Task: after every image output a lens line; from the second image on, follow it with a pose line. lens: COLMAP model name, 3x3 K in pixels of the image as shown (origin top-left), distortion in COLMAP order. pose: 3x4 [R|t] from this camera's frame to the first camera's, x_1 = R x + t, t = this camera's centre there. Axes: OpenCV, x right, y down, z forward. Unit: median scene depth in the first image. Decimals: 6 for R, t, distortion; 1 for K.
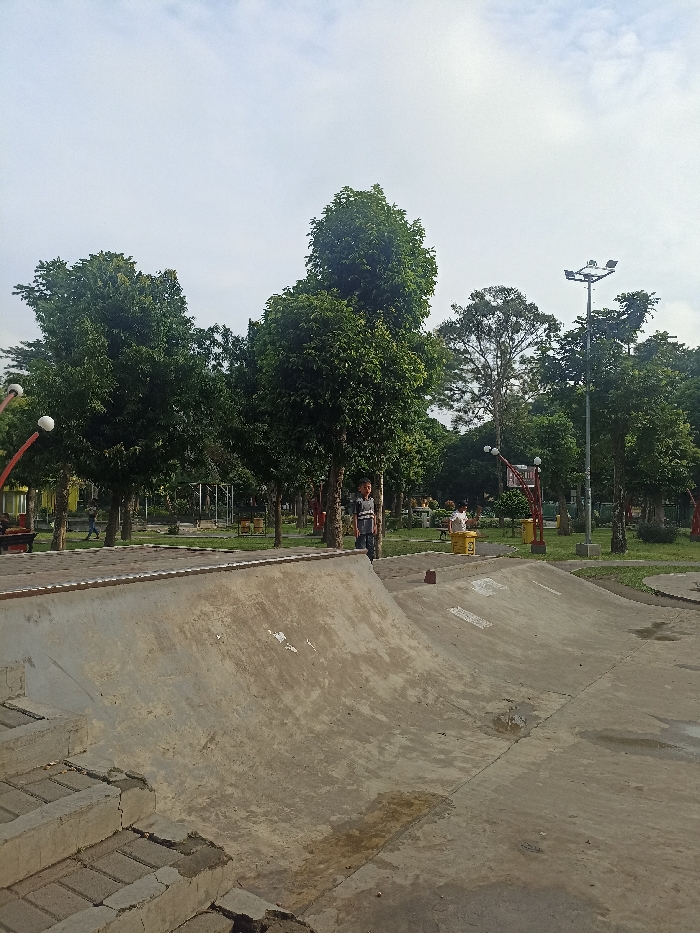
lens RADIAL K [[679.1, 0, 352.6], [0, 679.1, 470.5], [0, 0, 1]] dist [0.074154, -0.077522]
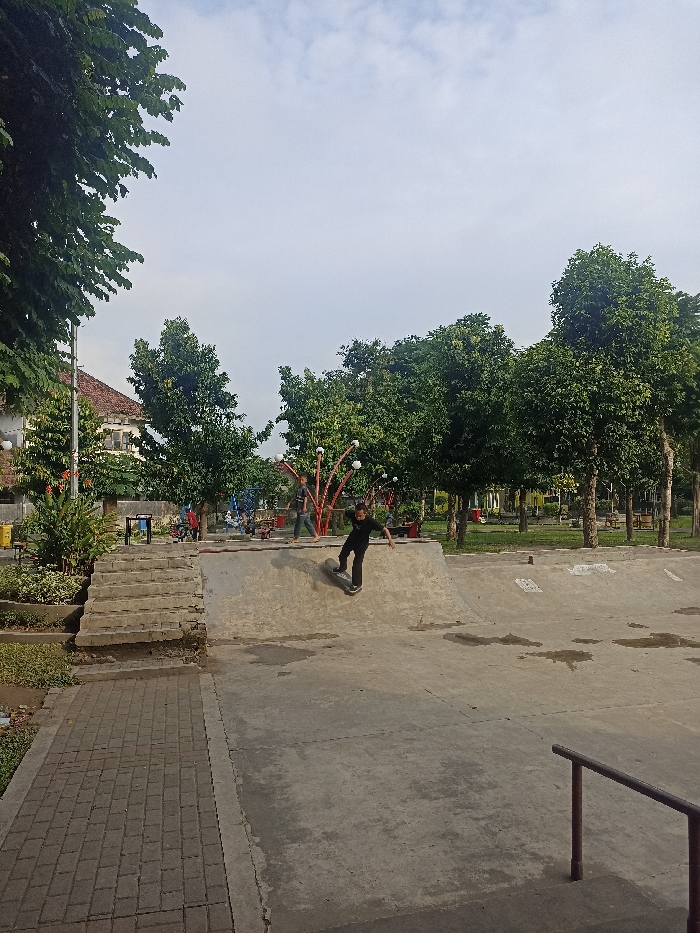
lens RADIAL K [[679.1, 0, 352.6], [0, 679.1, 470.5], [0, 0, 1]] dist [0.074154, -0.077522]
pose [[0.744970, -0.047487, -0.665406, 0.496088], [0.058414, 0.998275, -0.005844, -0.031859], [0.664536, -0.034516, 0.746459, -0.219305]]
